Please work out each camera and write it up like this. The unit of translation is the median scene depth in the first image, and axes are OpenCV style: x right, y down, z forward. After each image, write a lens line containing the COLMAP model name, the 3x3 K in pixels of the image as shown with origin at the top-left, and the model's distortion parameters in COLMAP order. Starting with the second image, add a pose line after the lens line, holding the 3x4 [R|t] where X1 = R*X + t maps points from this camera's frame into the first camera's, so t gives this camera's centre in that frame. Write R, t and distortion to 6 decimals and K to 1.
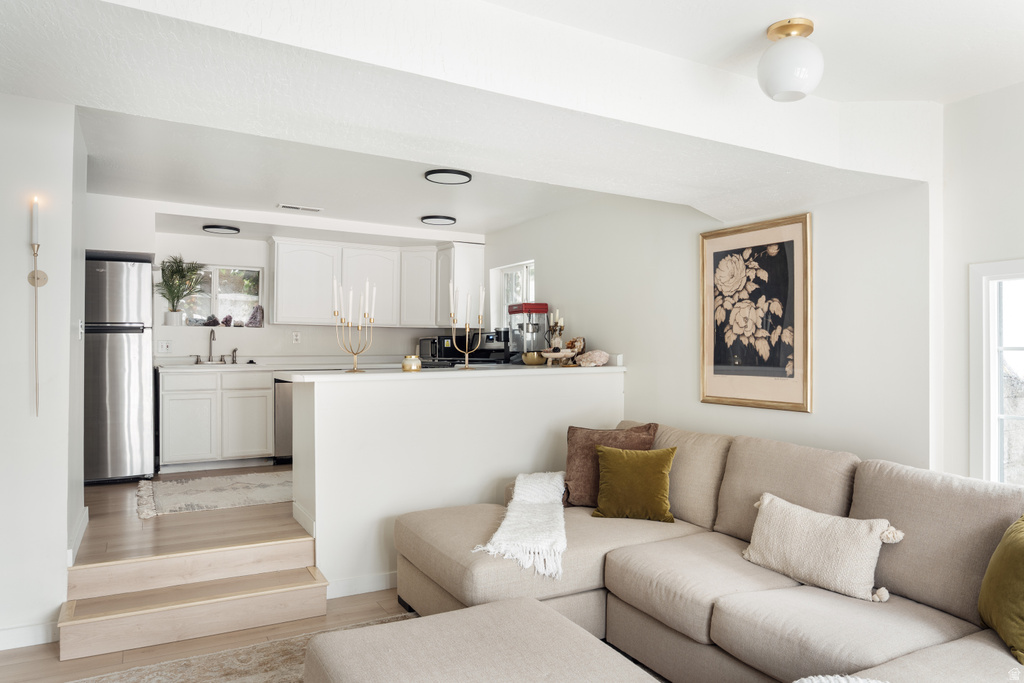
lens RADIAL K [[694.7, 0, 512.4], [0, 694.7, 343.1], [0, 0, 1]] dist [0.006738, 0.000392]
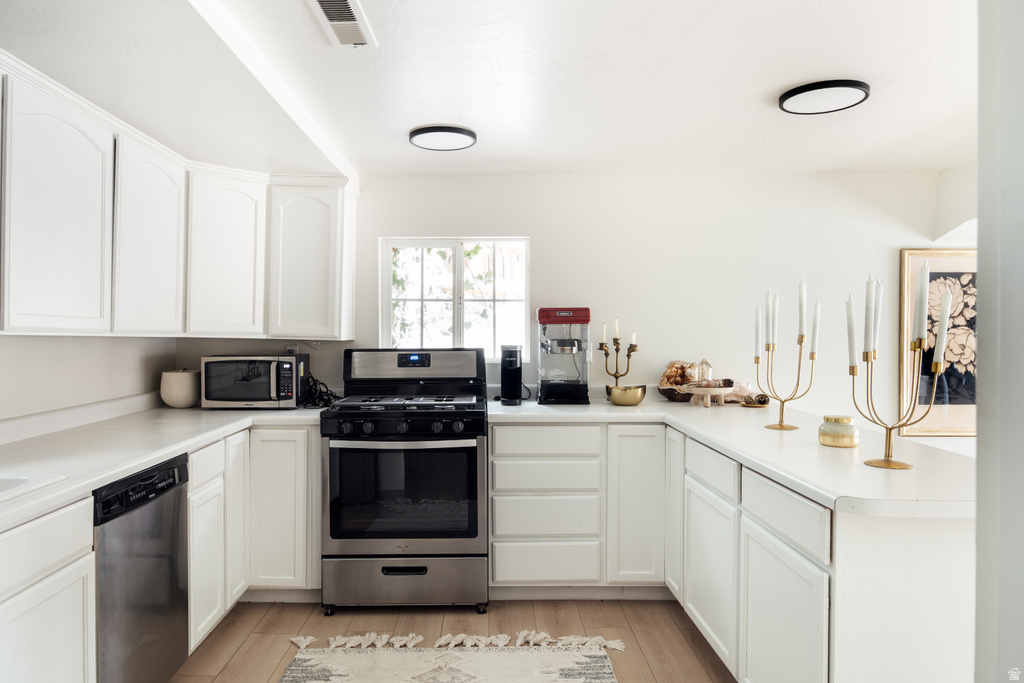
lens RADIAL K [[694.7, 0, 510.9], [0, 694.7, 341.9], [0, 0, 1]] dist [0.006738, 0.000392]
pose [[0.432640, -0.002333, 0.901564, -0.809535], [-0.005008, 0.999975, 0.004992, -0.042232], [-0.901553, -0.006675, 0.432618, 1.145601]]
